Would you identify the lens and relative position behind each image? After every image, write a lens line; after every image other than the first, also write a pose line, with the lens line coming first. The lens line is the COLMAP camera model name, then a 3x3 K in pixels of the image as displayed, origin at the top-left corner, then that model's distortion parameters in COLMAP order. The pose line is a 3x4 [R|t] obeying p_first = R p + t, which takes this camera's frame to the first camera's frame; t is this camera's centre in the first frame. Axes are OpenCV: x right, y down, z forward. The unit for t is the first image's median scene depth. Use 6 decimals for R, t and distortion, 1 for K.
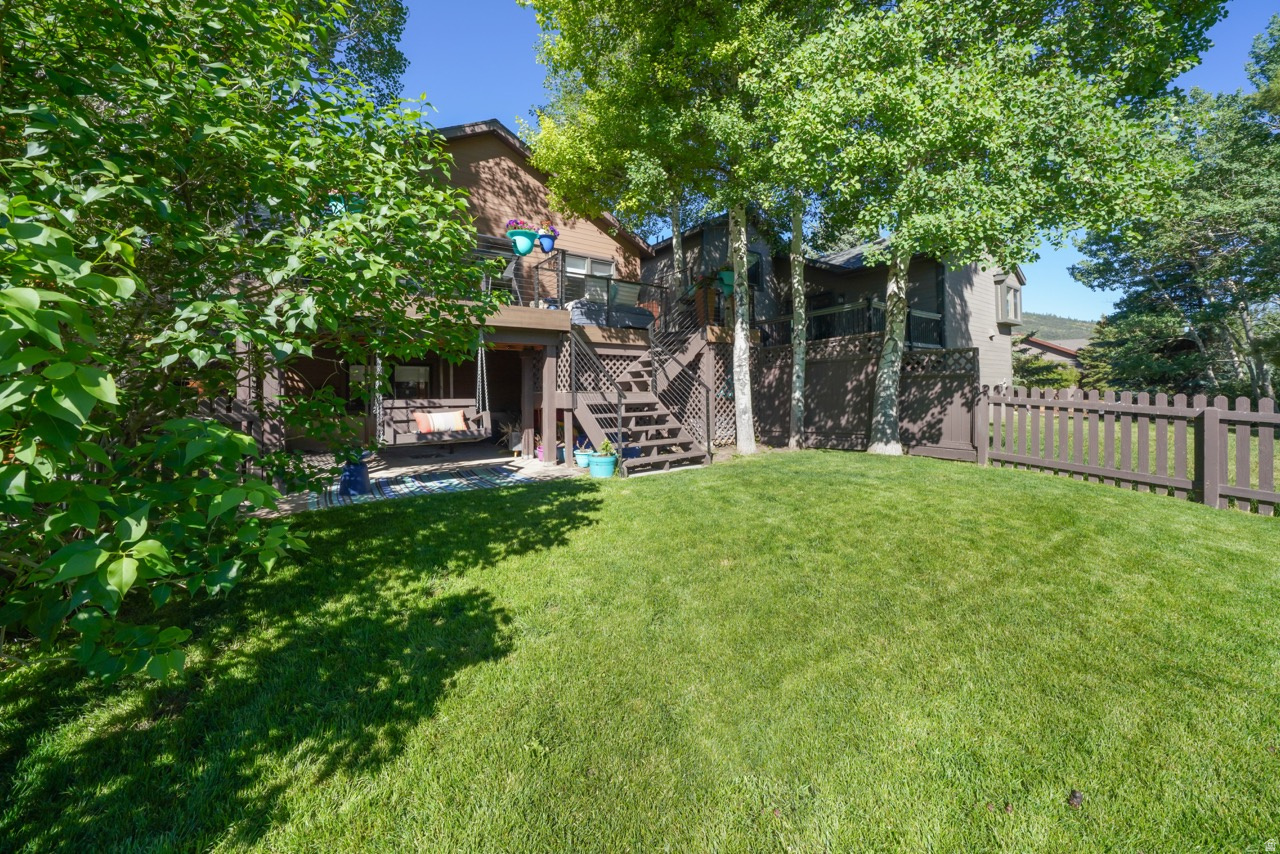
lens RADIAL K [[430.9, 0, 638.7], [0, 430.9, 388.2], [0, 0, 1]] dist [-0.000770, -0.000048]
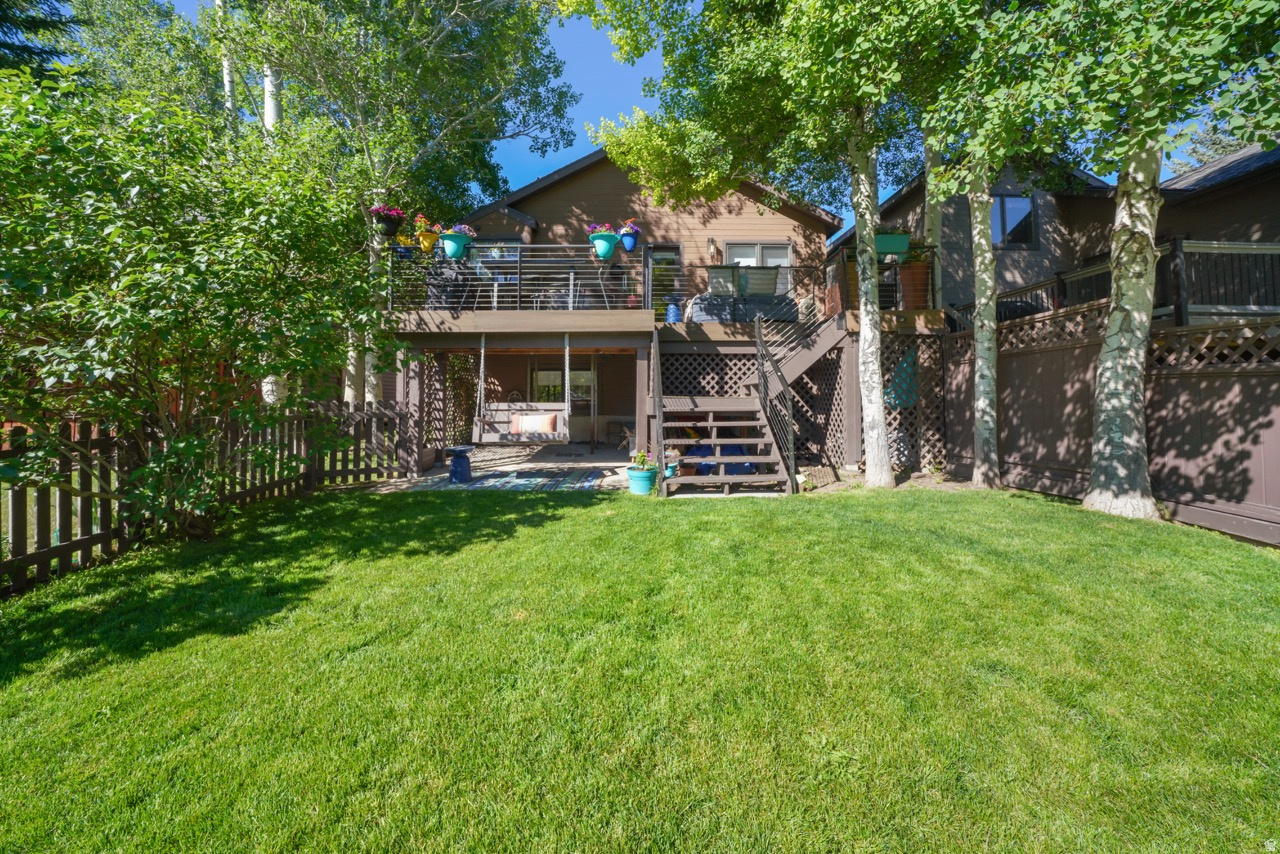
lens RADIAL K [[461.3, 0, 639.9], [0, 461.3, 380.5], [0, 0, 1]] dist [-0.011736, -0.000194]
pose [[0.848960, -0.010578, -0.528352, 0.322257], [-0.000766, 0.999774, -0.021246, -0.005381], [0.528457, 0.018442, 0.848760, 0.142200]]
